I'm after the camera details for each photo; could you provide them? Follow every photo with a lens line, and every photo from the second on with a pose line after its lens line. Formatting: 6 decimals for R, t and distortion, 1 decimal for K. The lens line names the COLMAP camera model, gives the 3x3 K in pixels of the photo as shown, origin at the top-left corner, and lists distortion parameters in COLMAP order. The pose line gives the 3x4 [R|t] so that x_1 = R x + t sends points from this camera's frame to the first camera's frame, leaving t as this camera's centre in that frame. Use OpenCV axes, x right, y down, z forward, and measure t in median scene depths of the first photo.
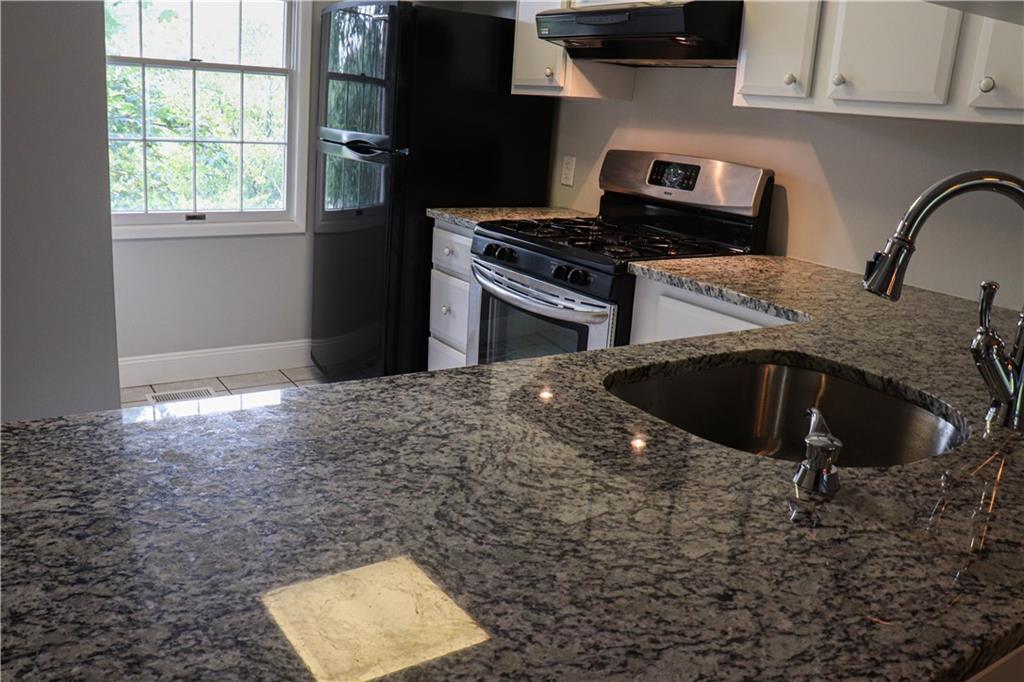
lens RADIAL K [[890.8, 0, 511.1], [0, 890.8, 325.9], [0, 0, 1]] dist [-0.117845, 0.012330]
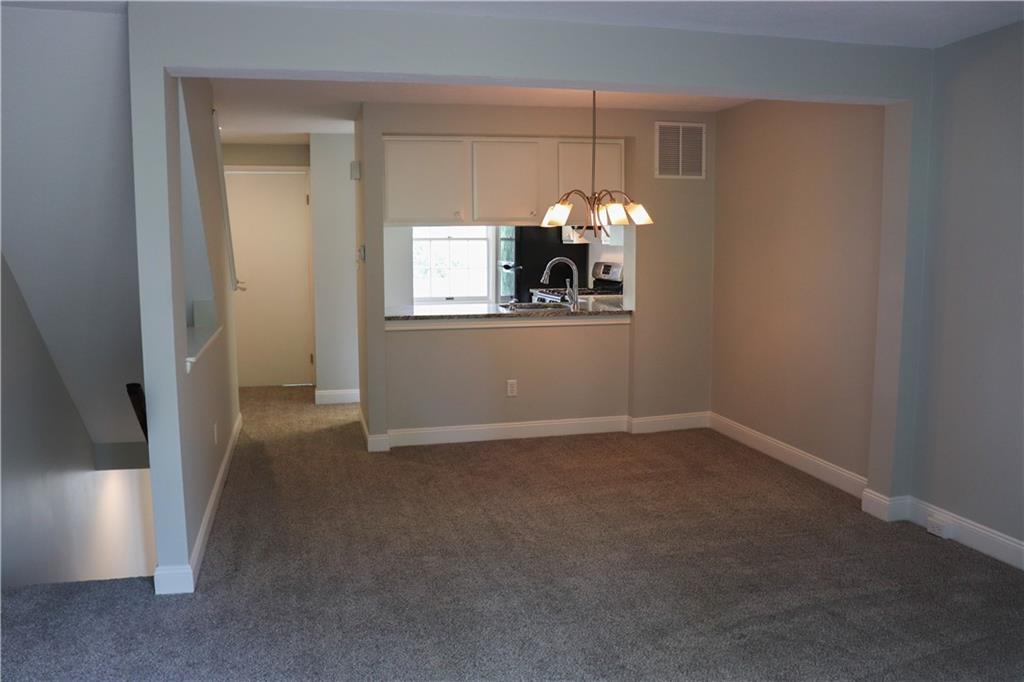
lens RADIAL K [[890.8, 0, 511.1], [0, 890.8, 325.9], [0, 0, 1]] dist [-0.117845, 0.012330]
pose [[0.933619, -0.036855, -0.356368, 0.763533], [-0.019016, 0.988195, -0.152015, 0.363393], [0.357763, 0.148700, 0.921897, -1.374110]]
